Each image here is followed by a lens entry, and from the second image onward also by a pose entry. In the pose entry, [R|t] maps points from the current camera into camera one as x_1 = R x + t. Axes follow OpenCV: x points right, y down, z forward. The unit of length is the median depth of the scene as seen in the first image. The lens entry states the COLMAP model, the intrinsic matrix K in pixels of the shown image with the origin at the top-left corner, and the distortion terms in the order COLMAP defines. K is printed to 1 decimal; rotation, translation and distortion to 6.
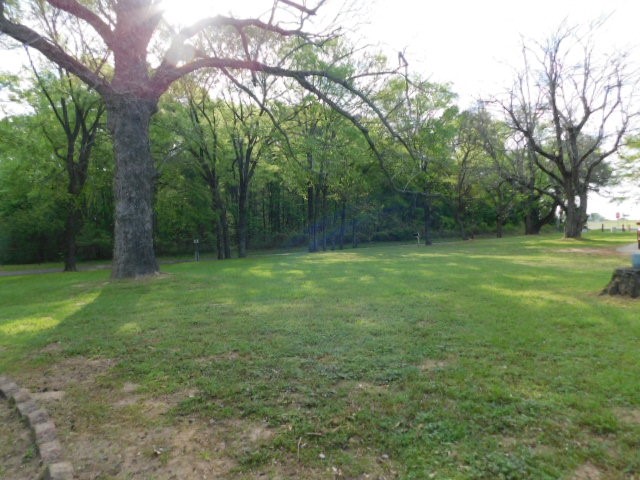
lens RADIAL K [[429.8, 0, 320.0], [0, 429.8, 240.0], [0, 0, 1]] dist [-0.090174, 0.062263]
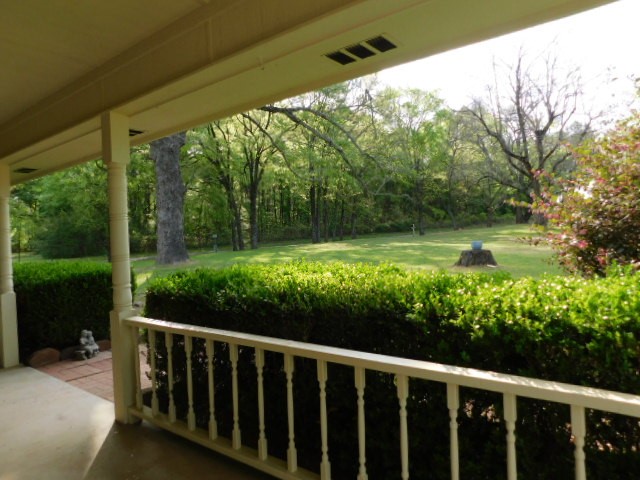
lens RADIAL K [[429.8, 0, 320.0], [0, 429.8, 240.0], [0, 0, 1]] dist [-0.090174, 0.062263]
pose [[0.999039, -0.017091, -0.040356, 0.043045], [0.017919, 0.999634, 0.020255, -0.004190], [0.039995, -0.020959, 0.998980, -0.151279]]
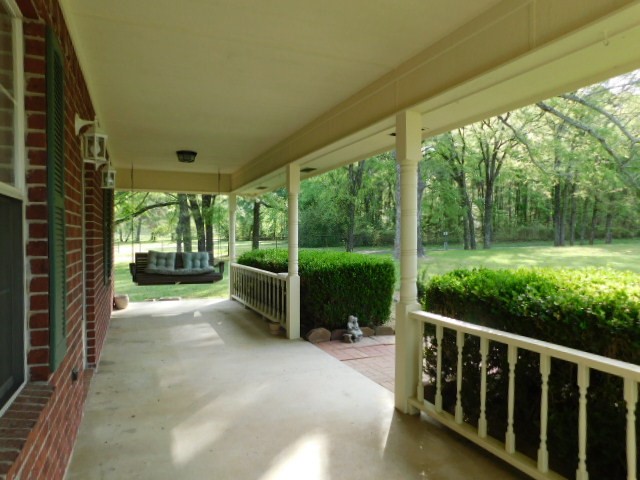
lens RADIAL K [[429.8, 0, 320.0], [0, 429.8, 240.0], [0, 0, 1]] dist [-0.090174, 0.062263]
pose [[0.849123, 0.030420, -0.527319, 0.029737], [-0.018627, 0.999444, 0.027662, -0.004324], [0.527867, -0.013666, 0.849217, -0.153165]]
